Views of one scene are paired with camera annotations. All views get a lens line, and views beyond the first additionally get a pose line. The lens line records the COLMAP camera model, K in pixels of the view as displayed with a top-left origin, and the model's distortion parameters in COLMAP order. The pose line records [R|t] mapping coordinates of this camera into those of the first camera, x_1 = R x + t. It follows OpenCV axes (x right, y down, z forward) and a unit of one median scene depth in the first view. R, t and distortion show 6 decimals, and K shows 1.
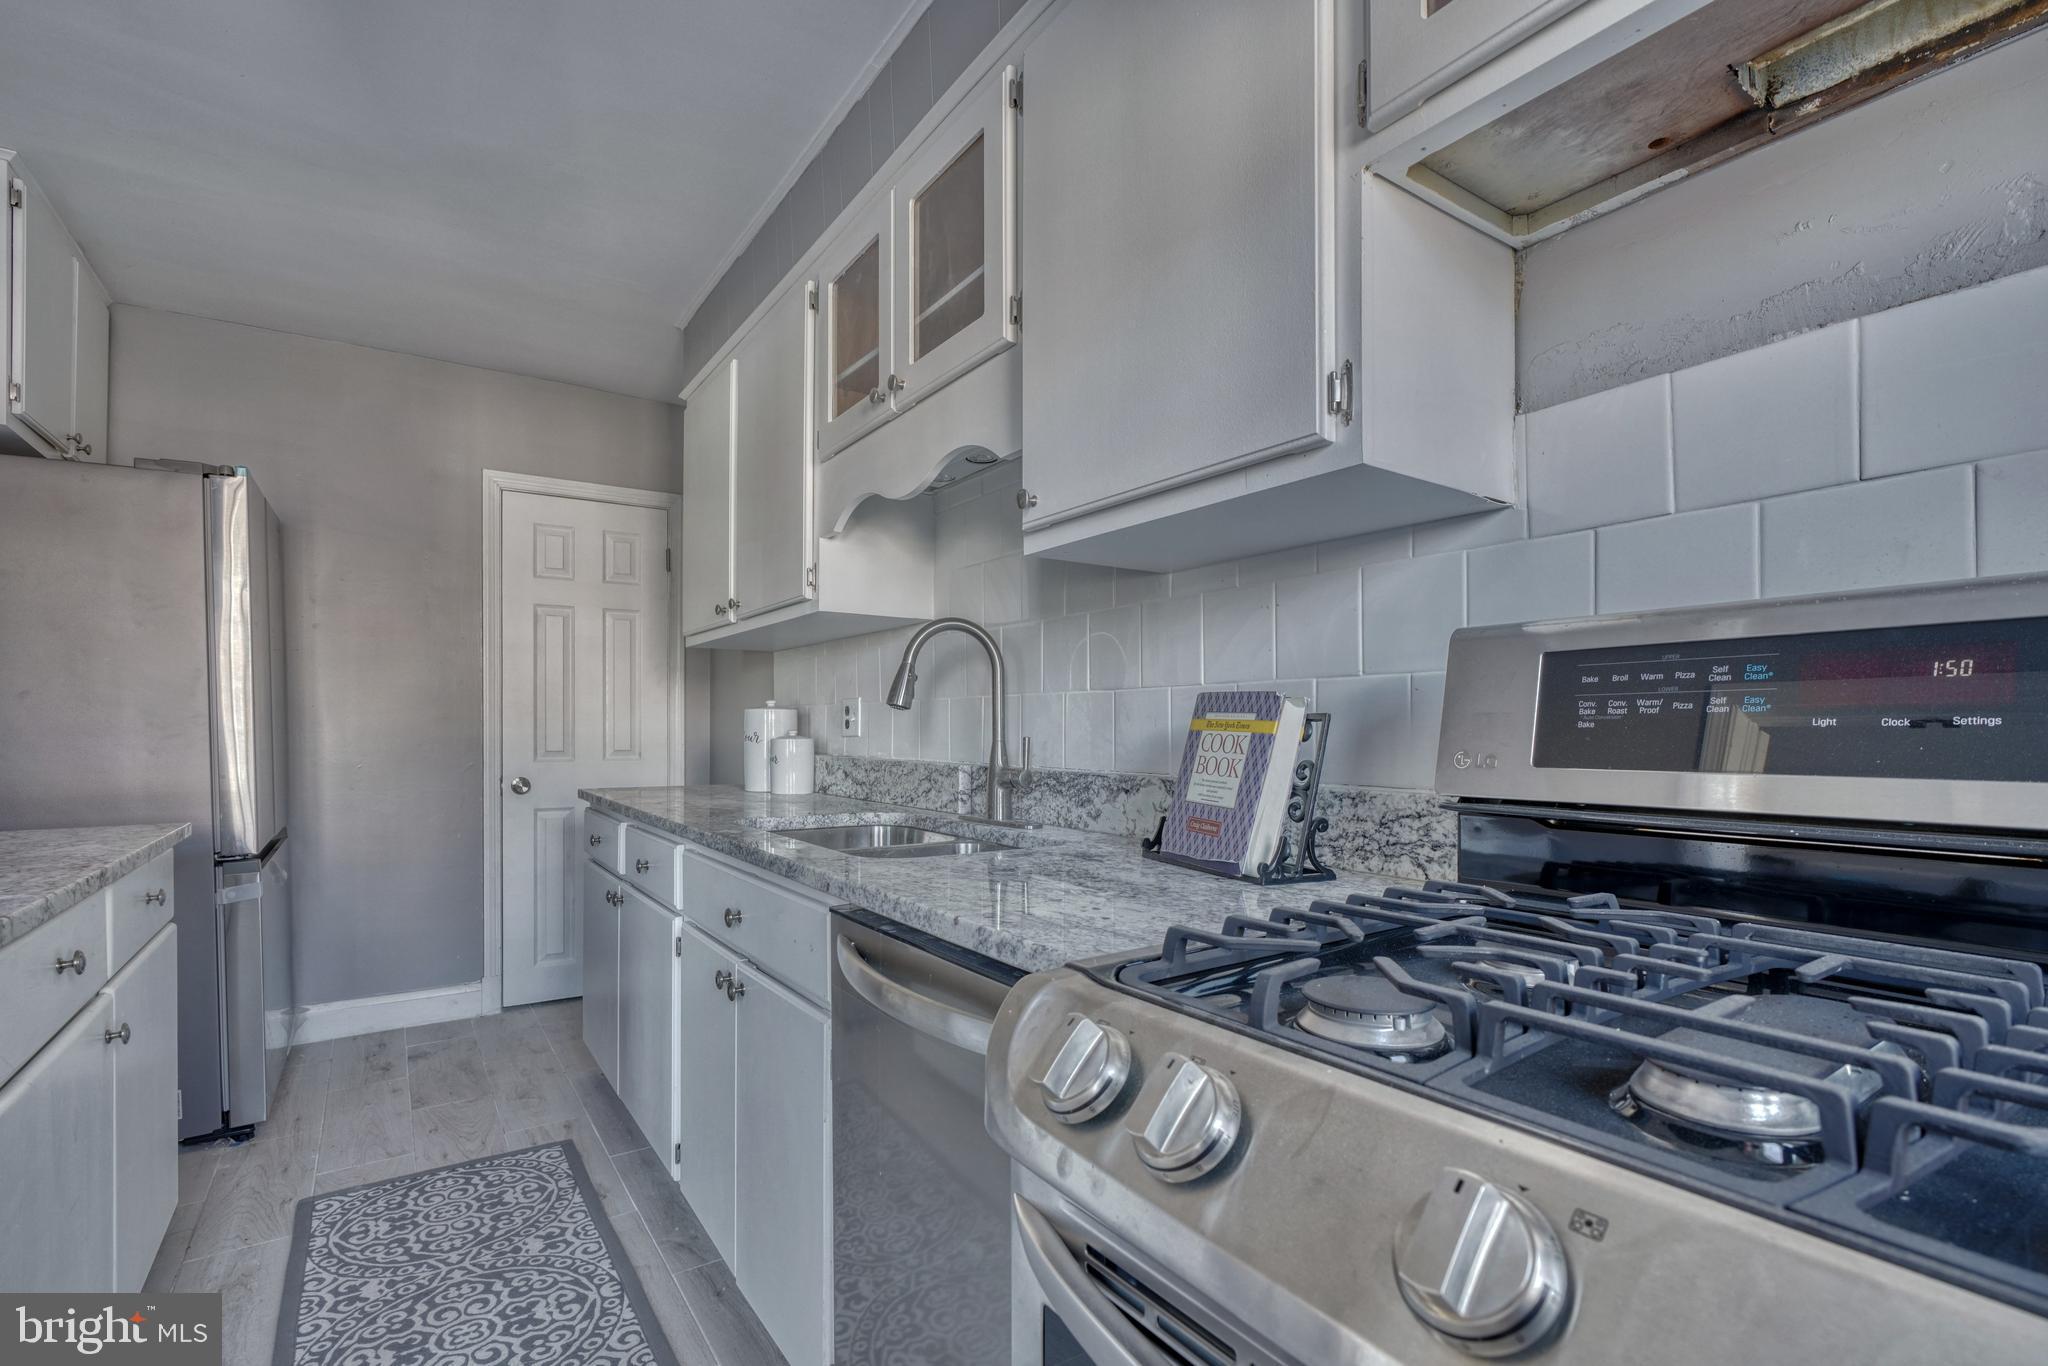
lens RADIAL K [[943.1, 0, 1019.2], [0, 943.1, 724.6], [0, 0, 1]] dist [-0.000171, 0.001397]
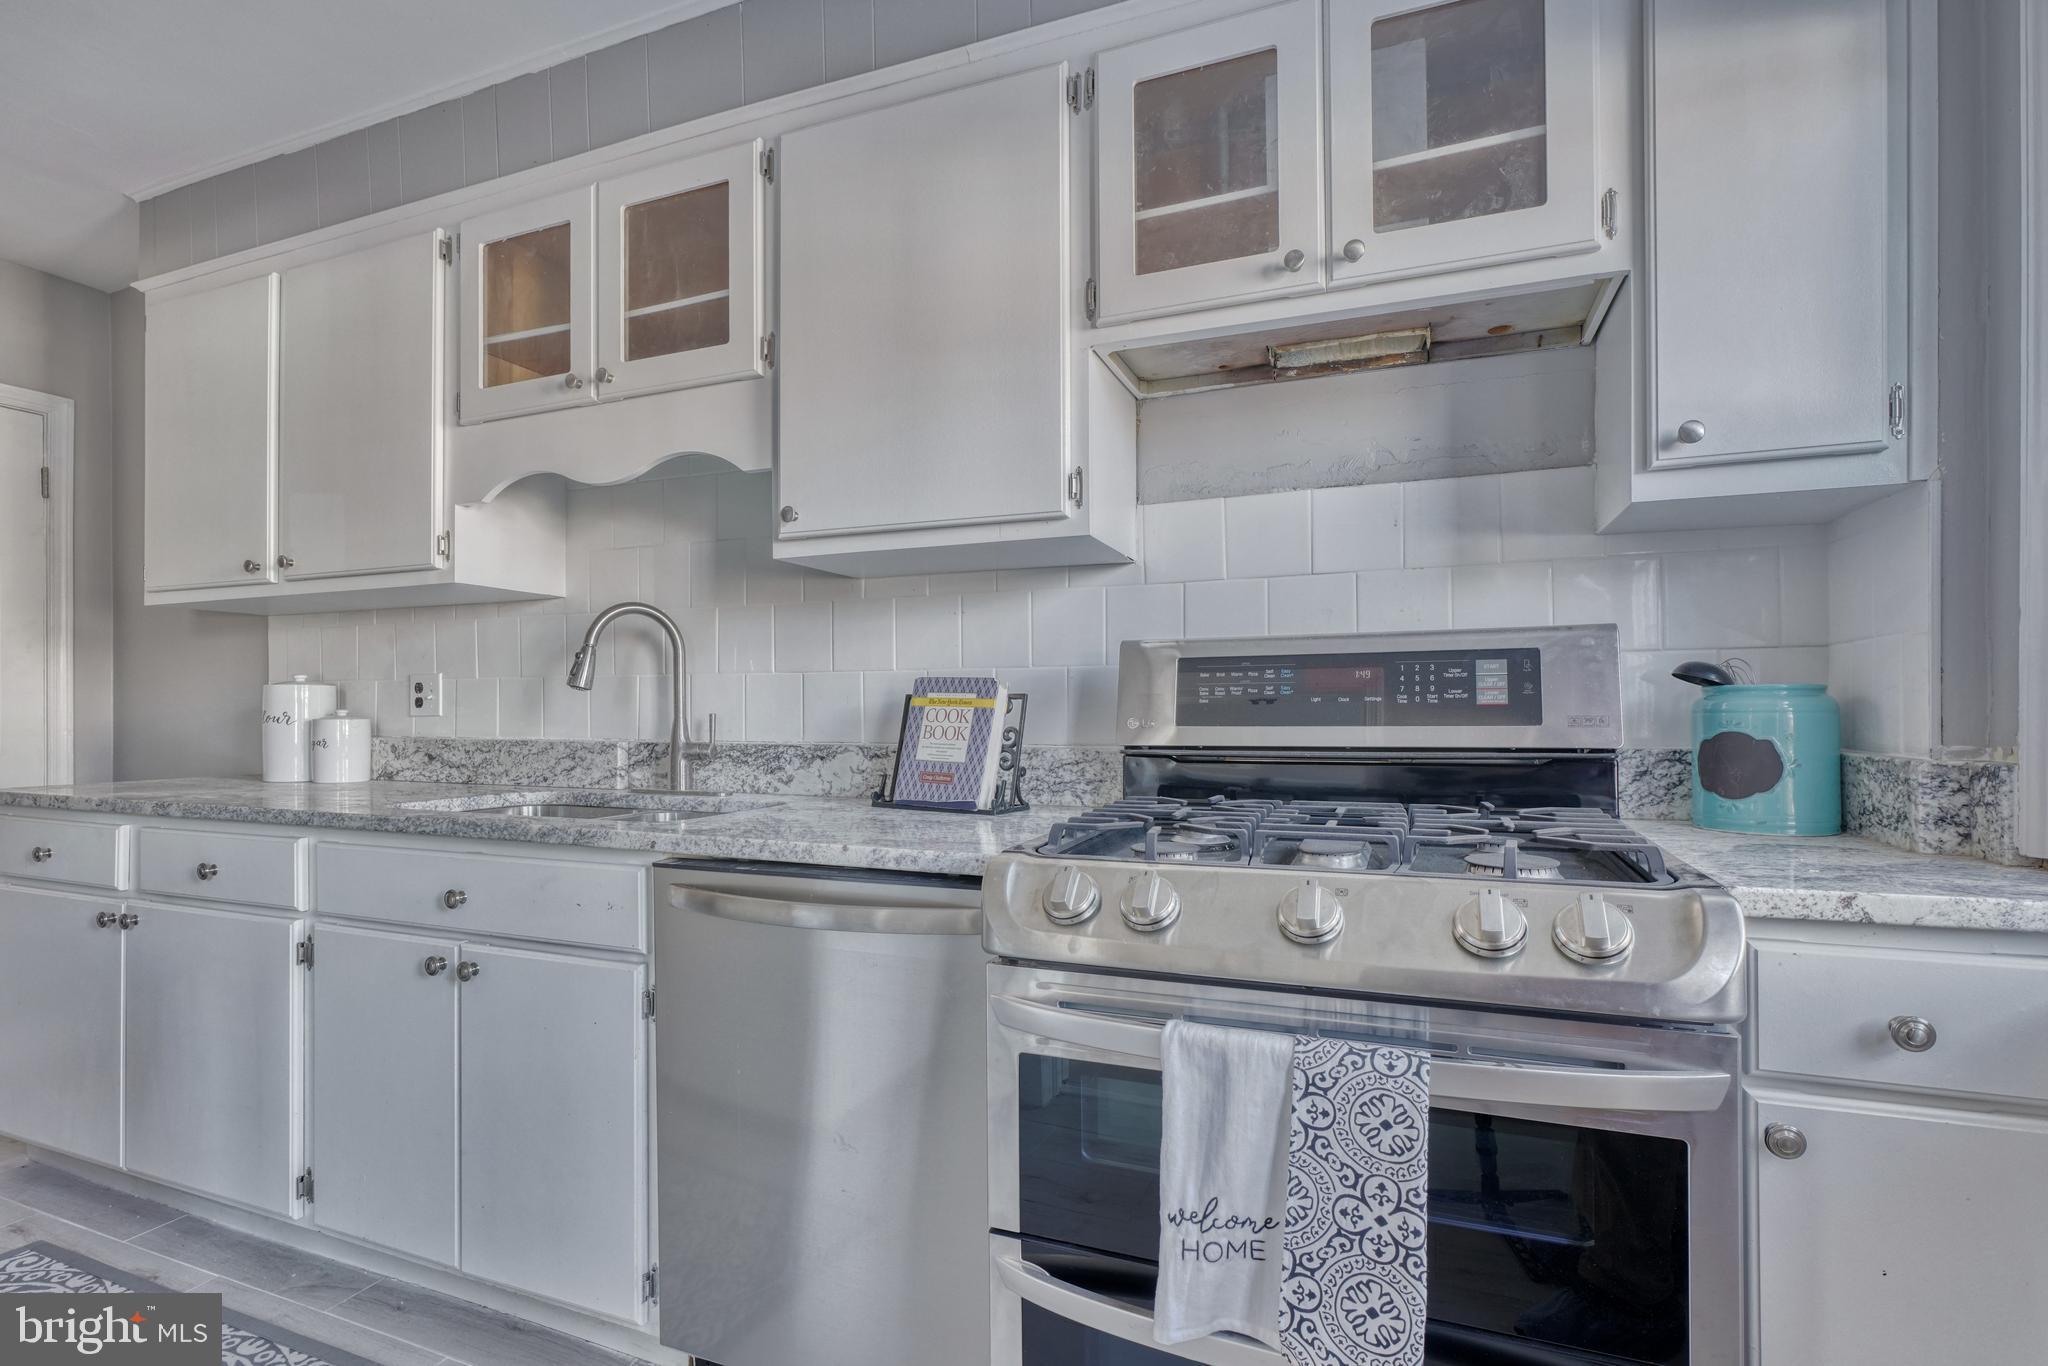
lens RADIAL K [[986.4, 0, 1024.4], [0, 986.4, 703.4], [0, 0, 1]] dist [-0.001356, 0.000313]
pose [[0.827573, -0.001574, 0.561356, -0.466938], [0.001723, 0.999998, 0.000264, 0.002407], [-0.561355, 0.000748, 0.827575, -0.215497]]
